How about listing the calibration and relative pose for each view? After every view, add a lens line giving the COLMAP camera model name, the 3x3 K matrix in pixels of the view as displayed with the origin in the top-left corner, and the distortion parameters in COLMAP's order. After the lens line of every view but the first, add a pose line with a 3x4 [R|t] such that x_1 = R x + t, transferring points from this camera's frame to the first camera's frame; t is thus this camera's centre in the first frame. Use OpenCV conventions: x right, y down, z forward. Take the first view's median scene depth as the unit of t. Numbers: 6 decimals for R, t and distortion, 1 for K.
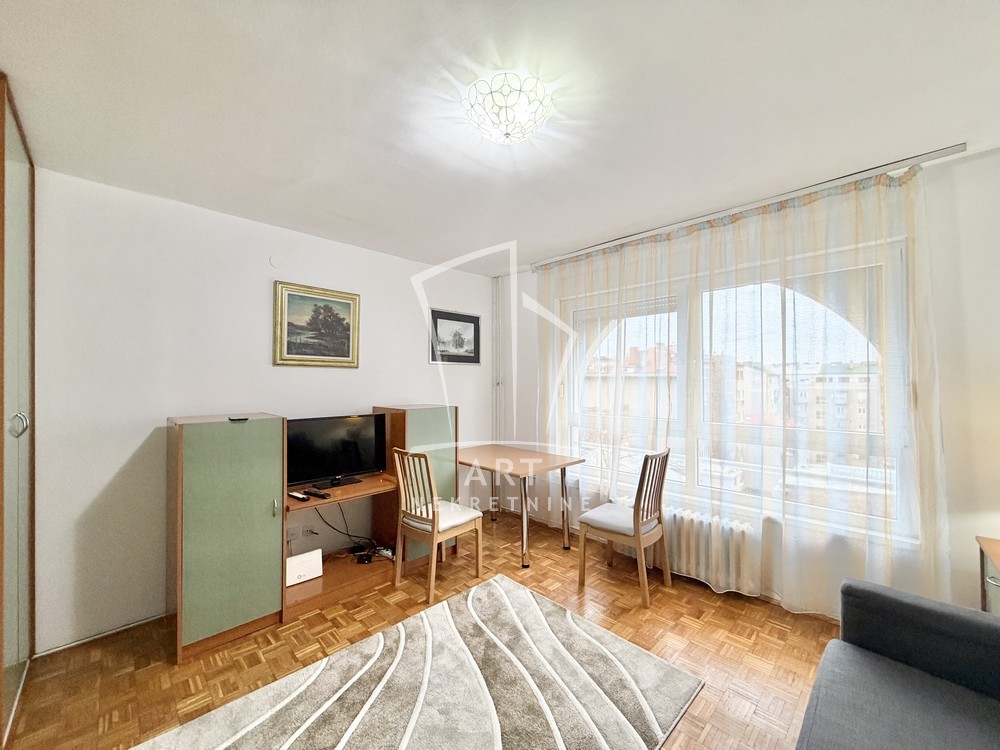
lens RADIAL K [[396.5, 0, 494.2], [0, 396.5, 377.3], [0, 0, 1]] dist [-0.002986, -0.000088]
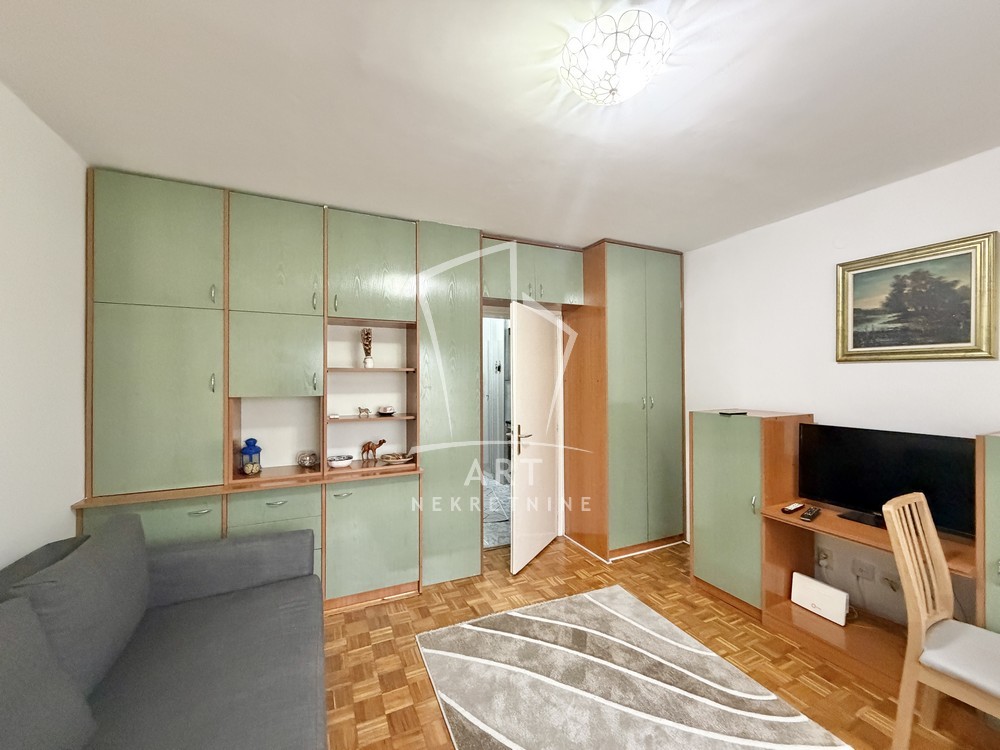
lens RADIAL K [[396.5, 0, 497.9], [0, 396.5, 378.2], [0, 0, 1]] dist [-0.002986, -0.000088]
pose [[-0.335096, -0.000358, -0.942184, 0.506698], [0.006294, 0.999977, -0.002619, 0.002461], [0.942163, -0.006808, -0.335086, 0.581362]]
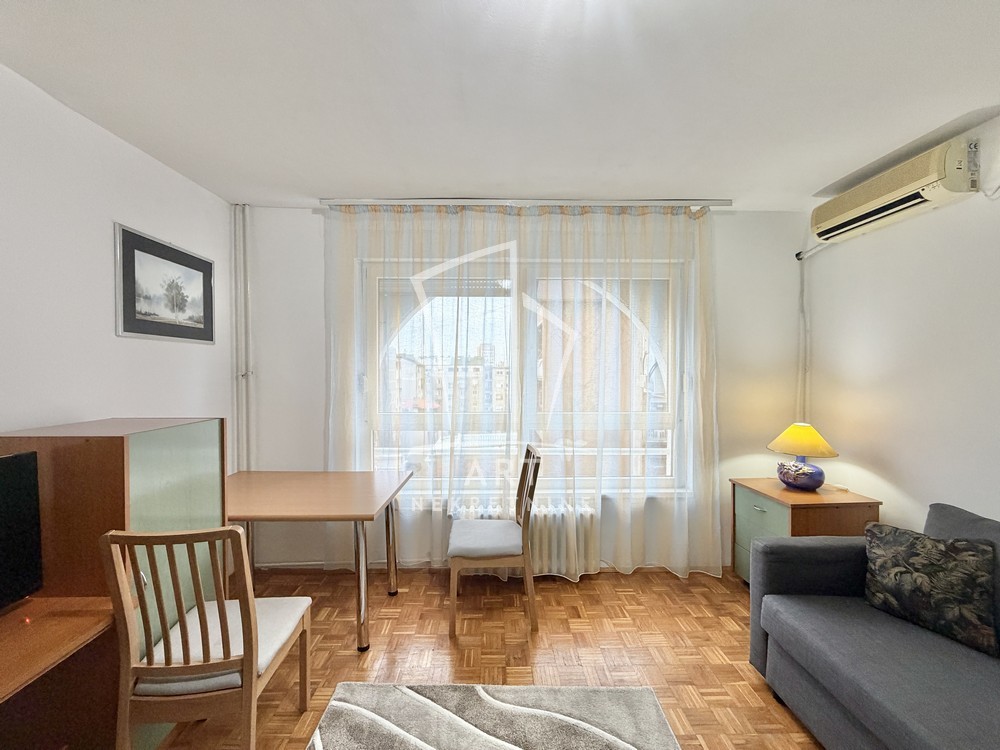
lens RADIAL K [[396.5, 0, 495.9], [0, 396.5, 376.1], [0, 0, 1]] dist [-0.002986, -0.000088]
pose [[0.686702, -0.010524, 0.726863, -0.266753], [-0.006289, 0.999772, 0.020418, 0.003501], [-0.726912, -0.018592, 0.686479, 0.417068]]
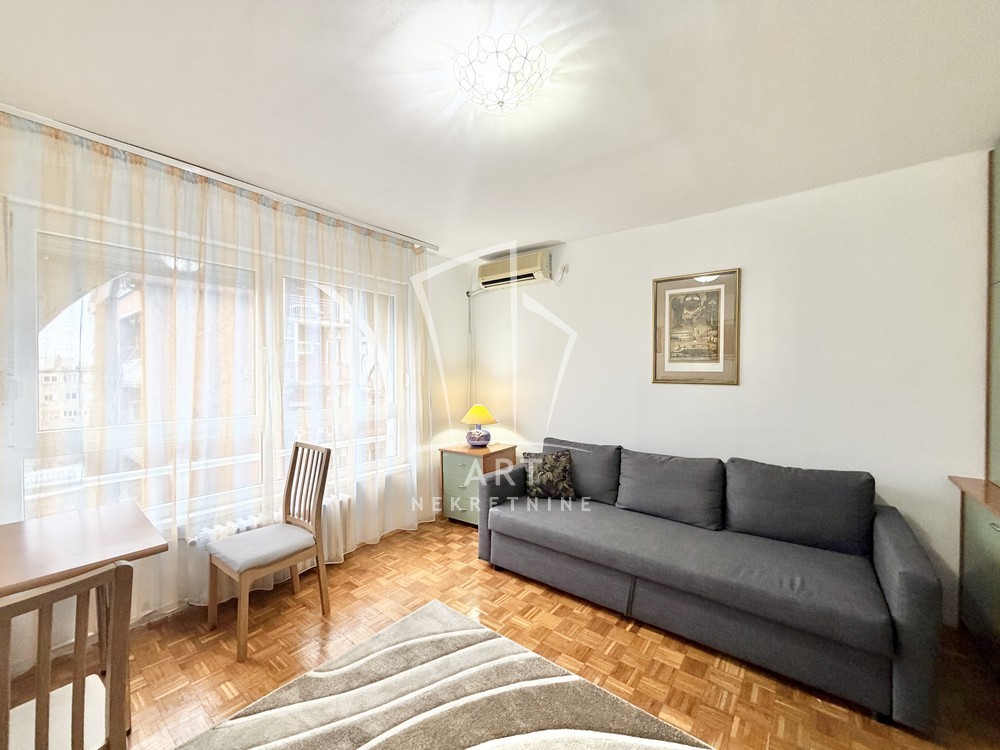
lens RADIAL K [[396.5, 0, 495.5], [0, 396.5, 376.6], [0, 0, 1]] dist [-0.002986, -0.000088]
pose [[-0.130265, -0.006845, 0.991456, -0.510998], [-0.003653, 0.999973, 0.006424, 0.018702], [-0.991472, -0.002785, -0.130287, 0.641558]]
